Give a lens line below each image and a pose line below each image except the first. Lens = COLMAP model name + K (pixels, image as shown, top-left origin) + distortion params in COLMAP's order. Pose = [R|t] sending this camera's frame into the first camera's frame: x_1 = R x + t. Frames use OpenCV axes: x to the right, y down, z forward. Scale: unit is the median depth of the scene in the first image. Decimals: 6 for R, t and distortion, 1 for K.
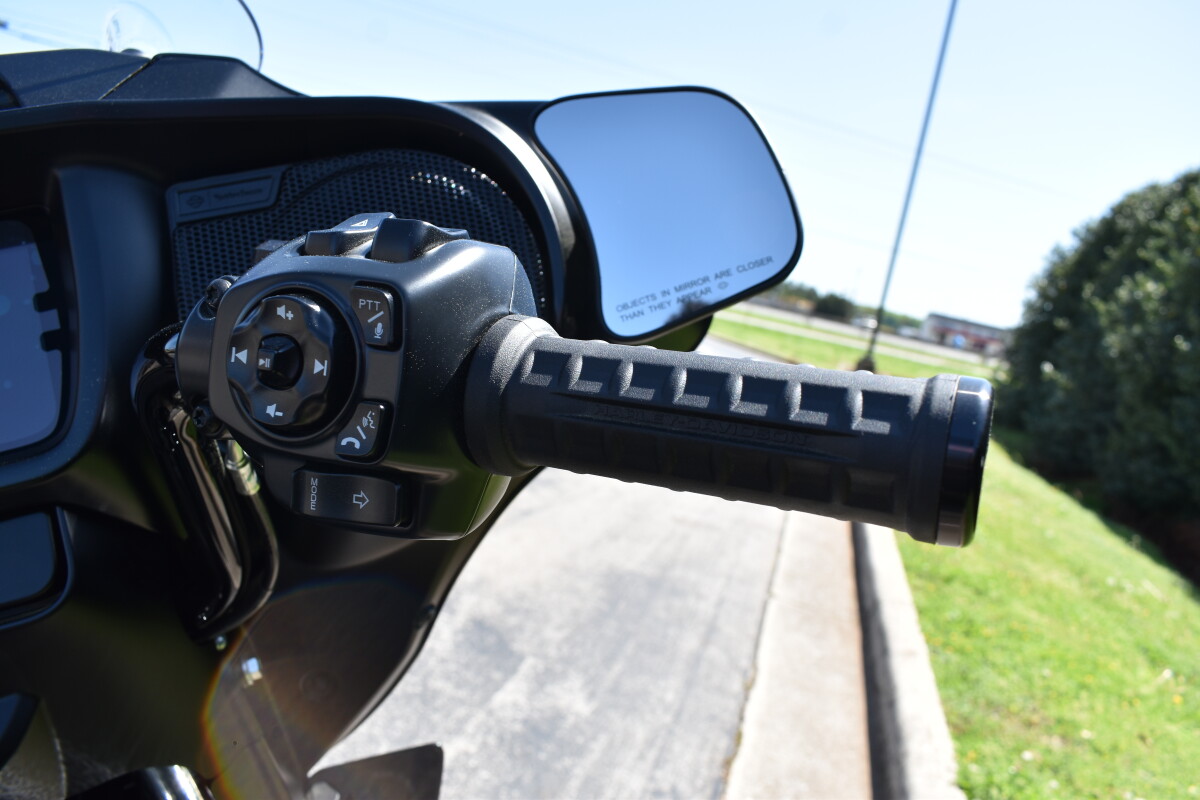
lens RADIAL K [[914.5, 0, 601.0], [0, 914.5, 403.2], [0, 0, 1]] dist [-0.085015, -0.001764]
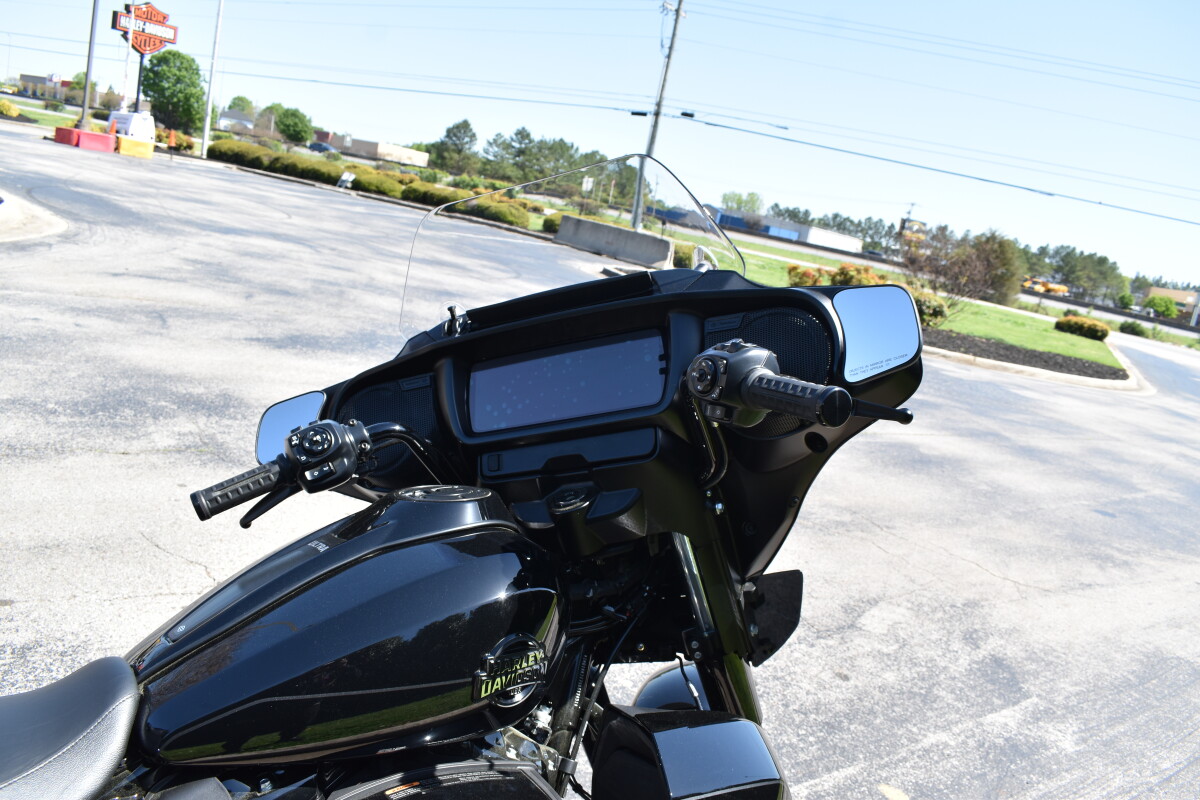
lens RADIAL K [[914.5, 0, 596.5], [0, 914.5, 402.7], [0, 0, 1]] dist [-0.085015, -0.001764]
pose [[0.779226, 0.073270, -0.622445, 0.199601], [-0.117796, 0.992565, -0.030627, 0.027545], [0.615574, 0.097187, 0.782064, -0.270987]]
